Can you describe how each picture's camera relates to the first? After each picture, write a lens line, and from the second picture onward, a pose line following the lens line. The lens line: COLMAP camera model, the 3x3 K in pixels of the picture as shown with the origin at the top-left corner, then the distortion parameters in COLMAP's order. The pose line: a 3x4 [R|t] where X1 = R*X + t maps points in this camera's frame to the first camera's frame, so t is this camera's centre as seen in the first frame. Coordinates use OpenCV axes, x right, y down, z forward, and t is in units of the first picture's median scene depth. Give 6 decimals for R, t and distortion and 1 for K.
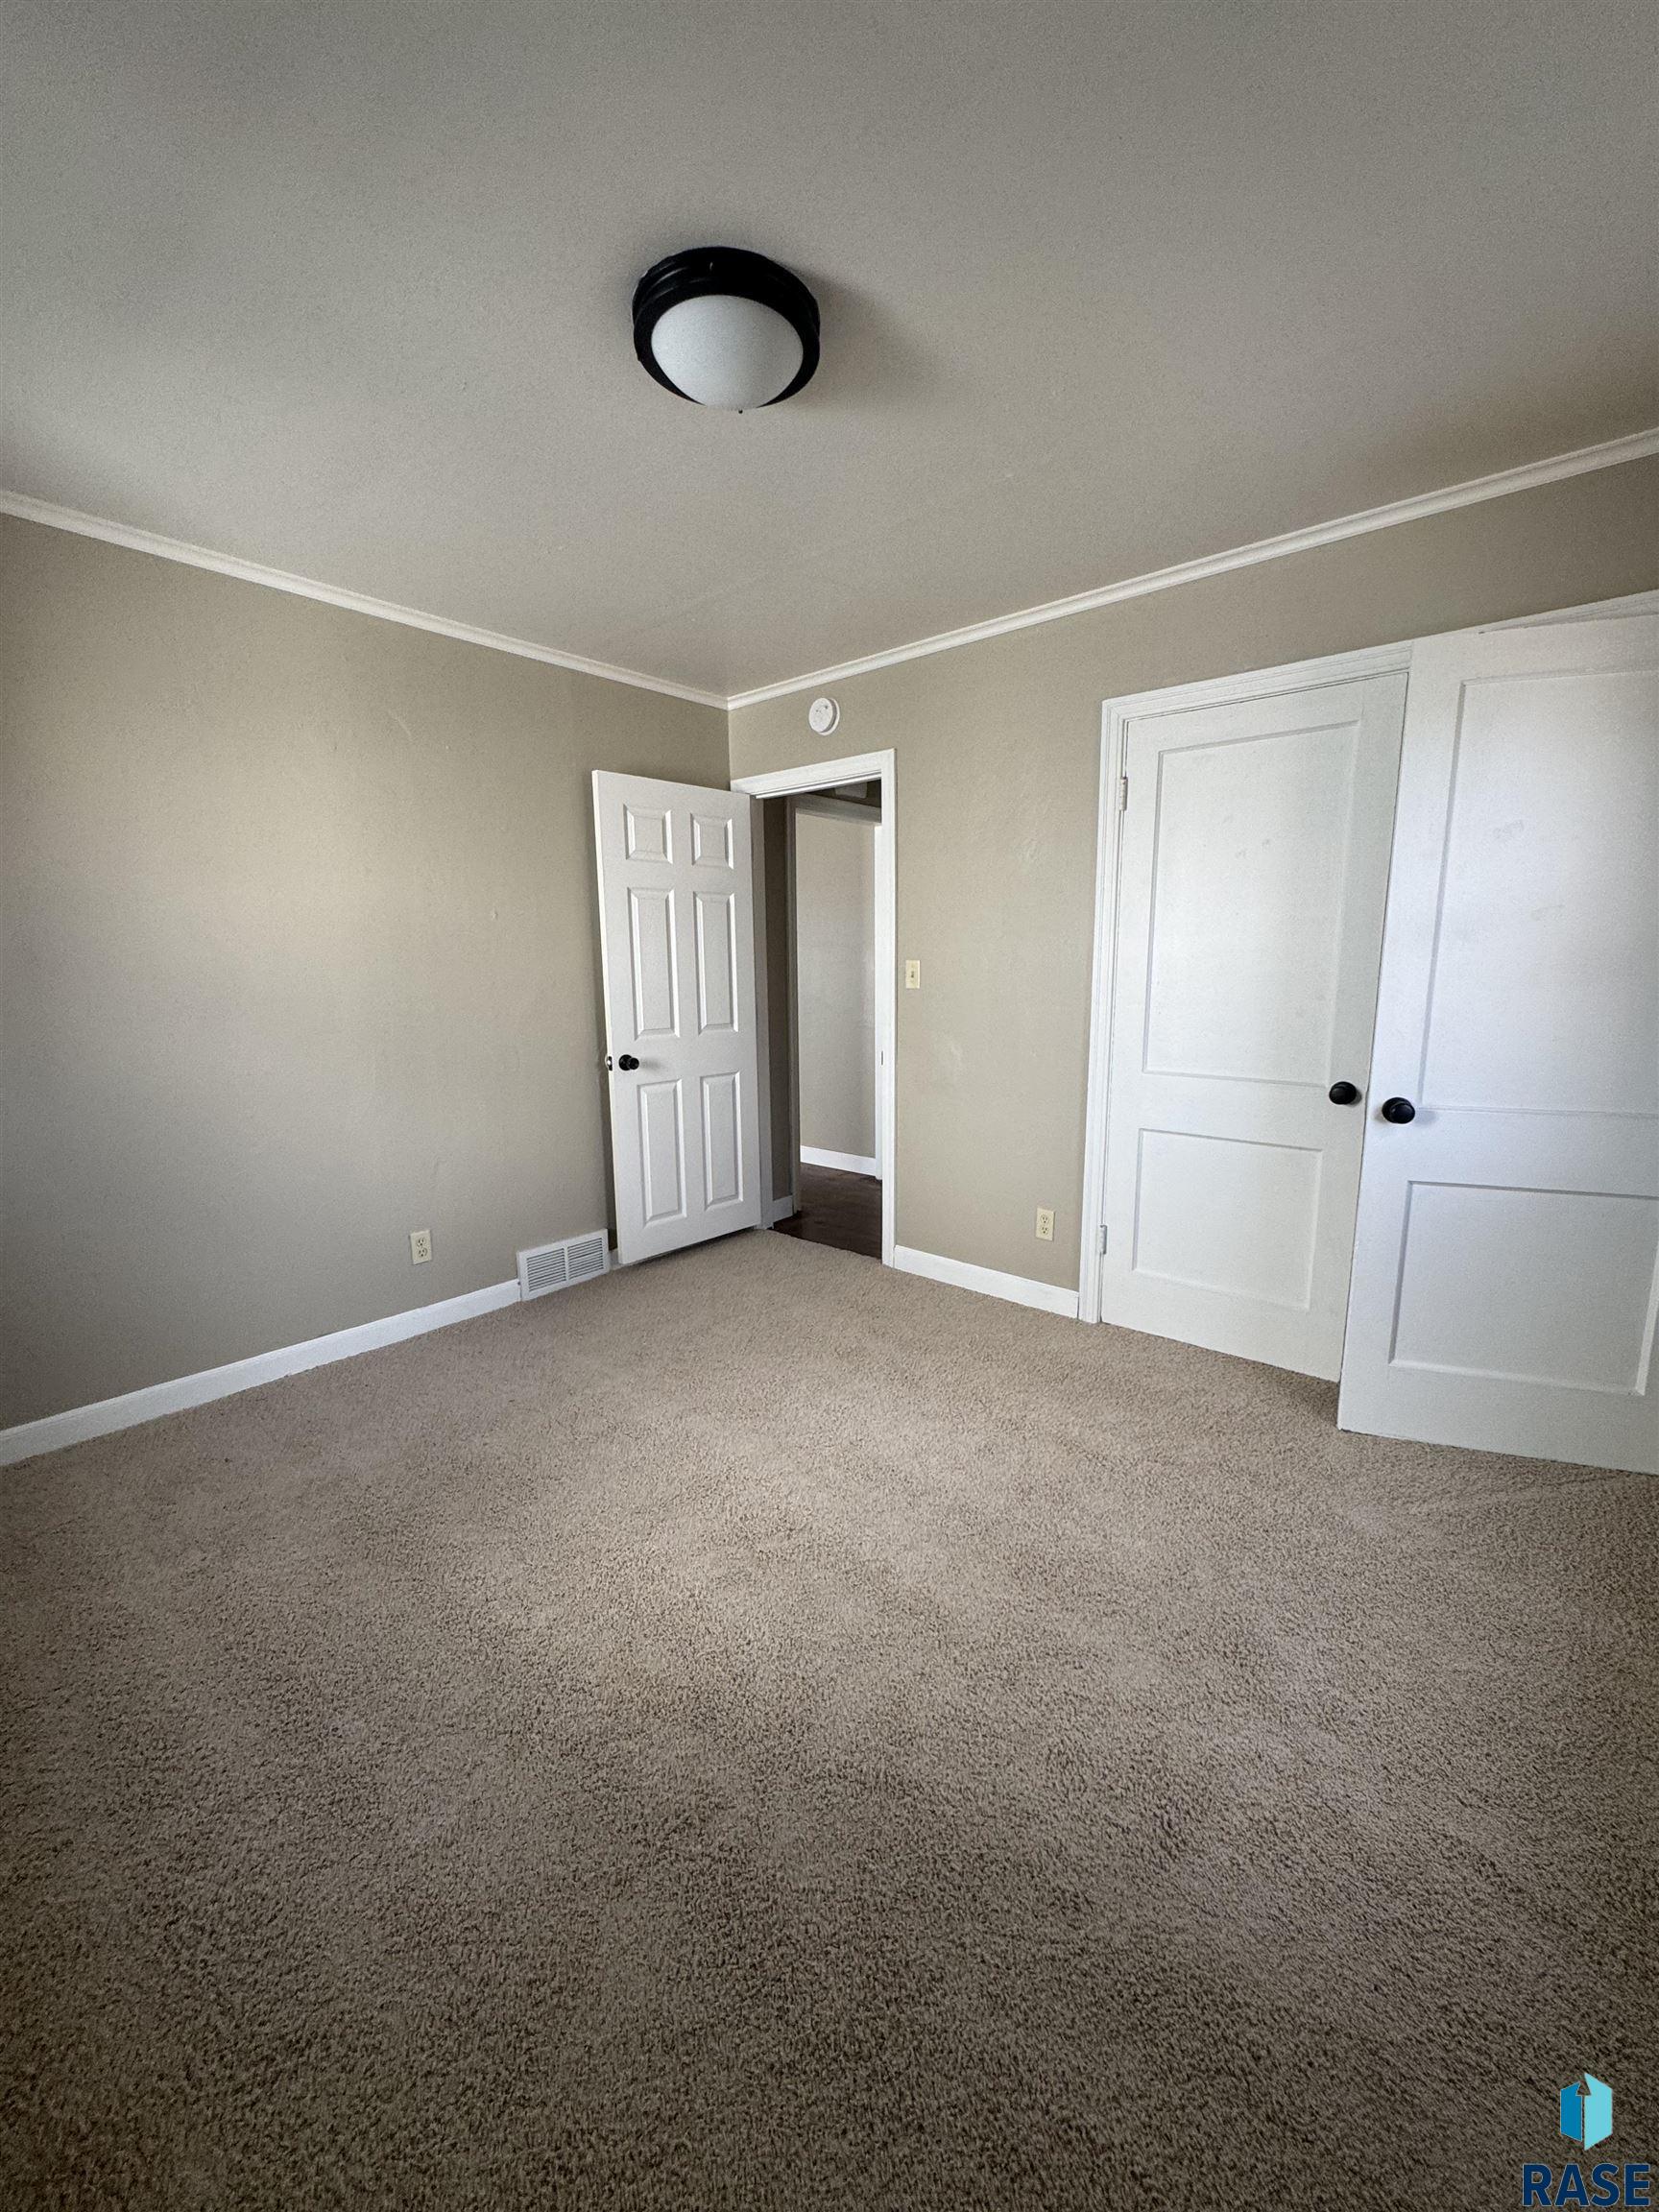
lens RADIAL K [[879.2, 0, 834.8], [0, 879.2, 1107.3], [0, 0, 1]] dist [-0.003400, 0.000961]
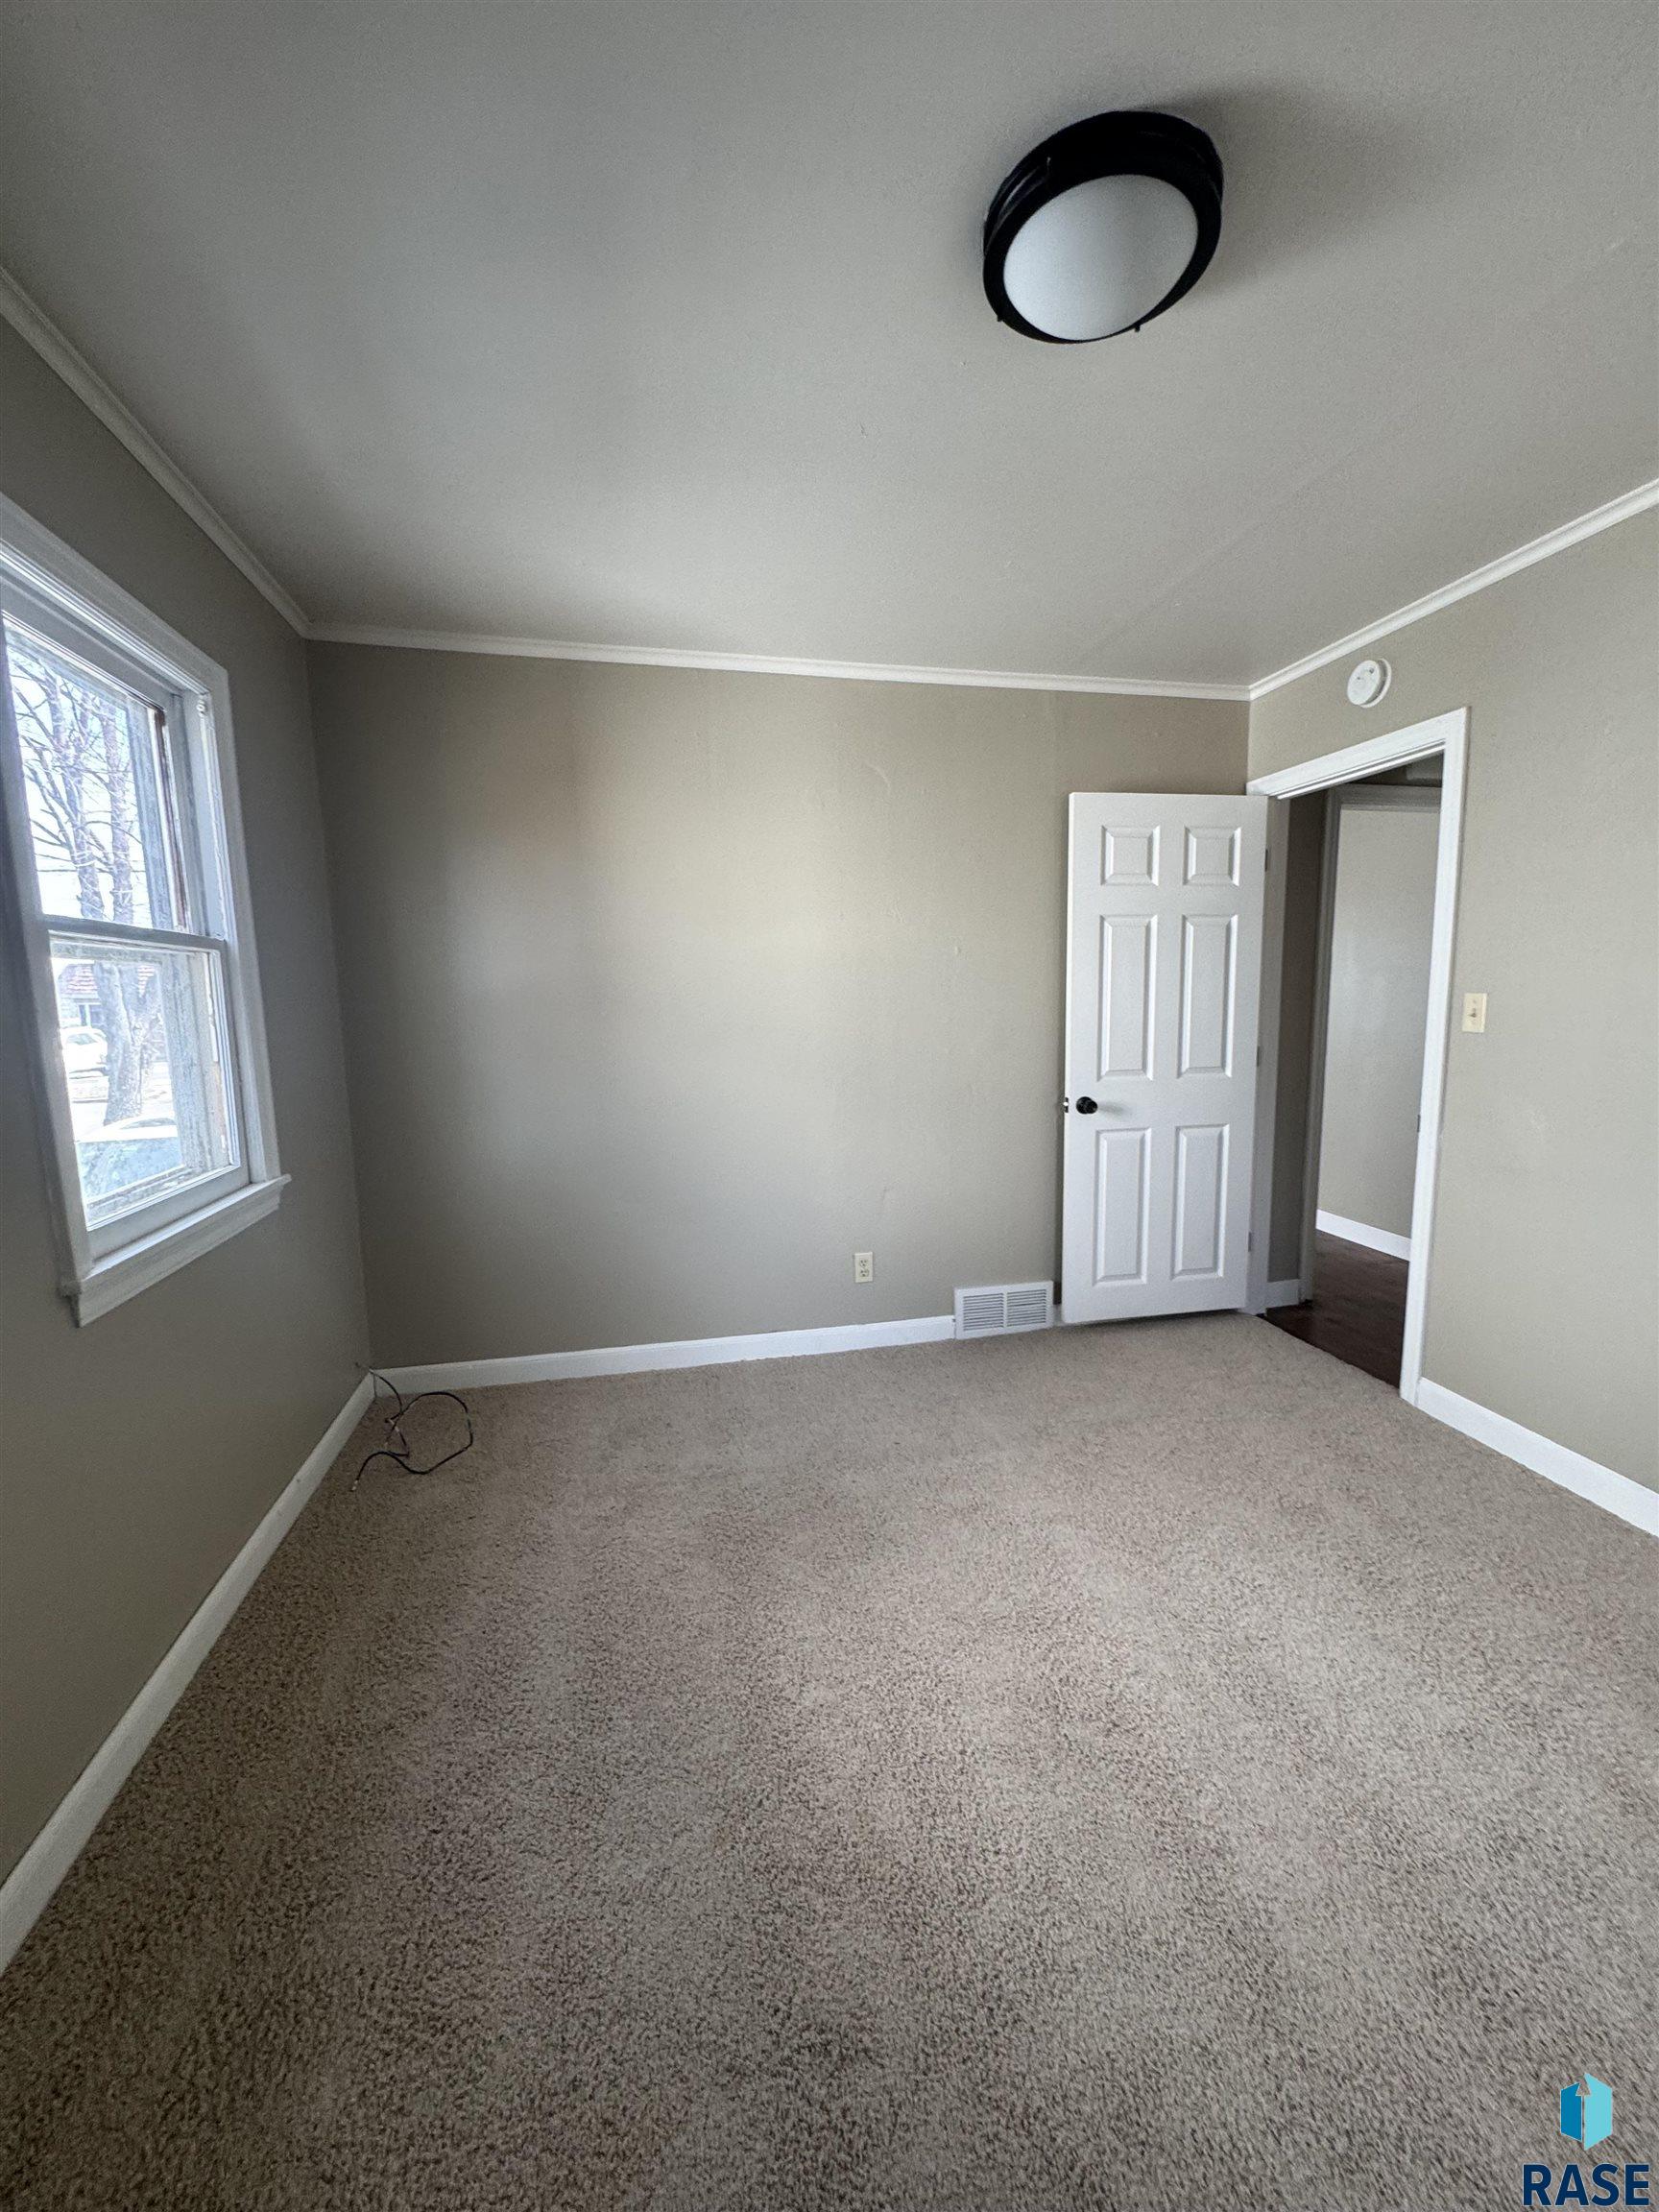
lens RADIAL K [[879.2, 0, 826.4], [0, 879.2, 1108.9], [0, 0, 1]] dist [-0.003400, 0.000961]
pose [[0.802245, 0.073139, -0.592497, 0.096378], [-0.089716, 0.995966, 0.001468, -0.025934], [0.590215, 0.051979, 0.805571, 0.107513]]
